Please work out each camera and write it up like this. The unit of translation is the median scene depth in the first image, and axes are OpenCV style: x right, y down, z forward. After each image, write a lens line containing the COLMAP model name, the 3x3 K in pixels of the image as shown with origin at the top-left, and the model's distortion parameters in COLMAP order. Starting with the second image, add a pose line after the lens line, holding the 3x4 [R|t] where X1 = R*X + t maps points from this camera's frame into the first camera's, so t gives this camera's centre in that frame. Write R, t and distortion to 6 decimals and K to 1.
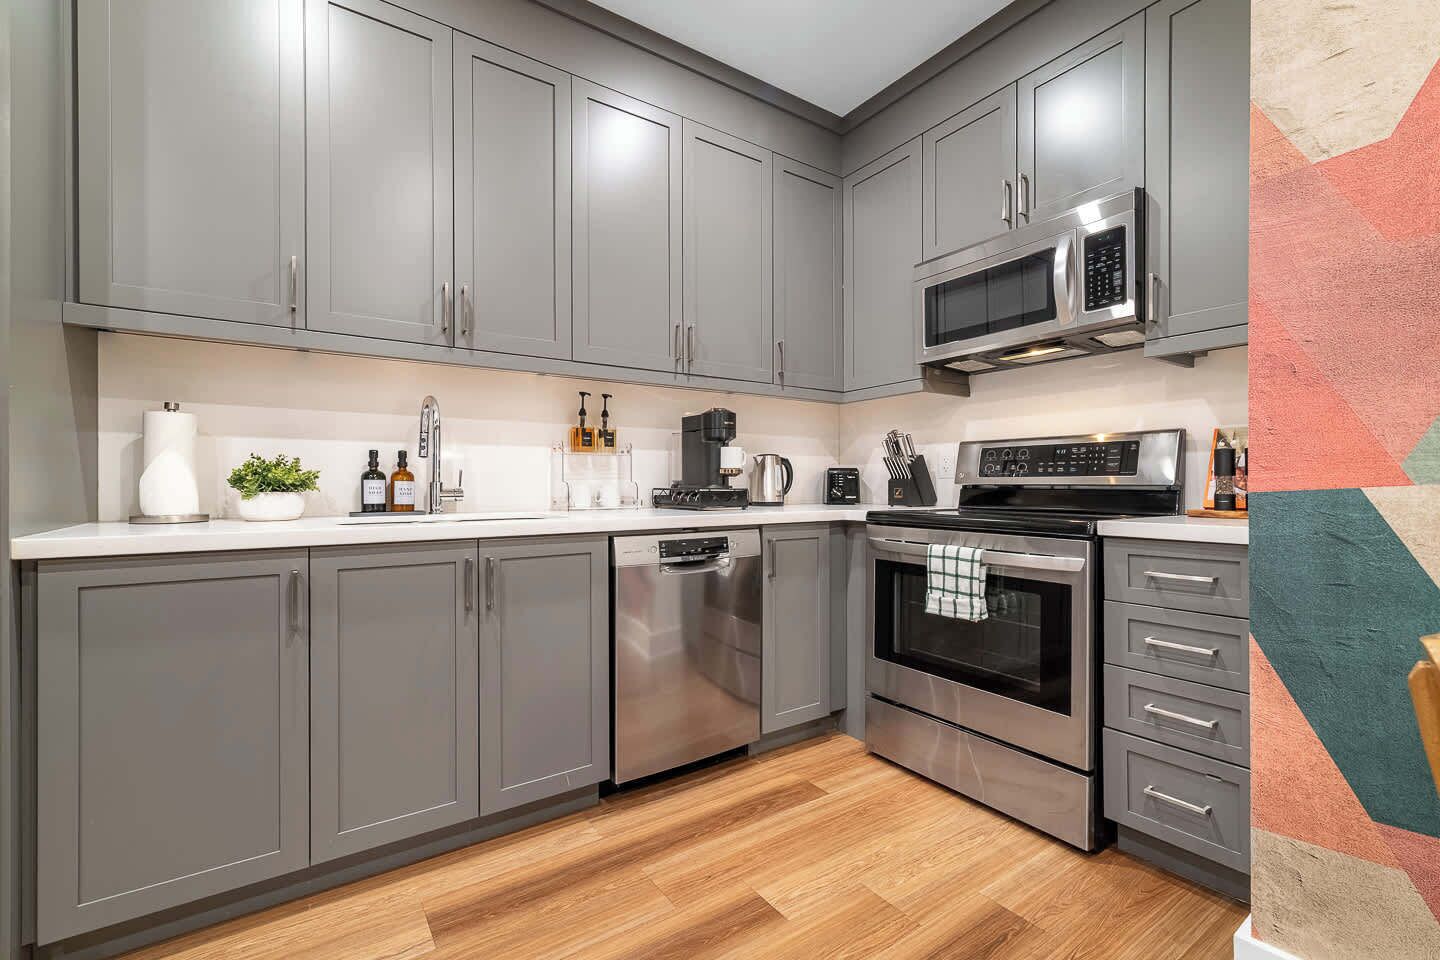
lens RADIAL K [[592.5, 0, 687.8], [0, 592.5, 486.1], [0, 0, 1]] dist [-0.001811, -0.000148]
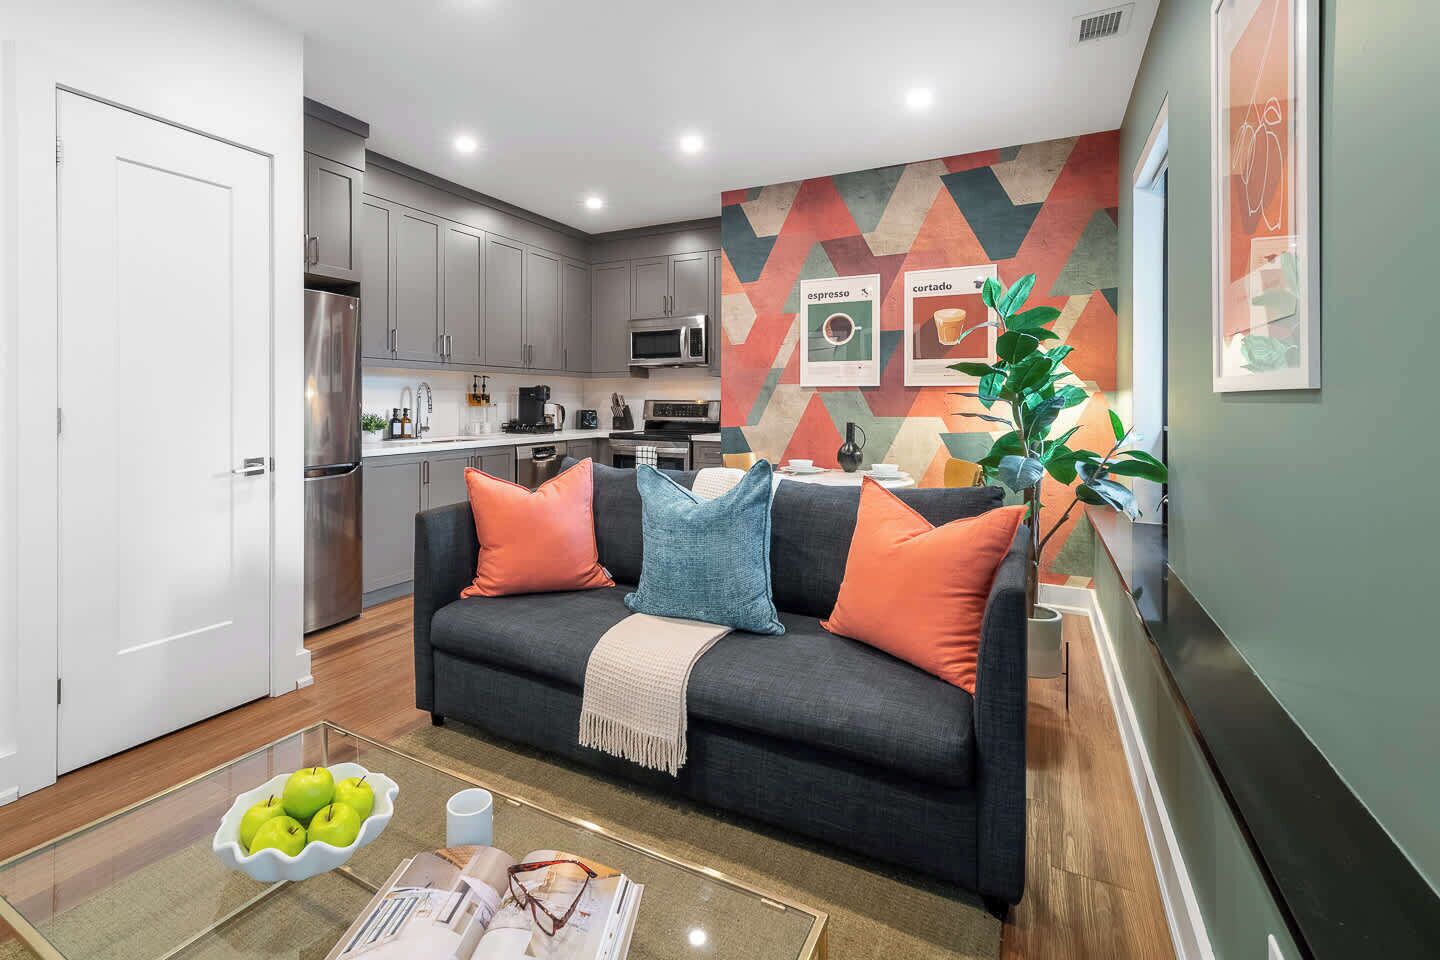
lens RADIAL K [[592.5, 0, 687.8], [0, 592.5, 486.1], [0, 0, 1]] dist [-0.001811, -0.000148]
pose [[0.860391, -0.063660, 0.505643, -0.576601], [-0.006350, 0.990752, 0.135539, -0.063834], [-0.509595, -0.119827, 0.852029, -1.066471]]
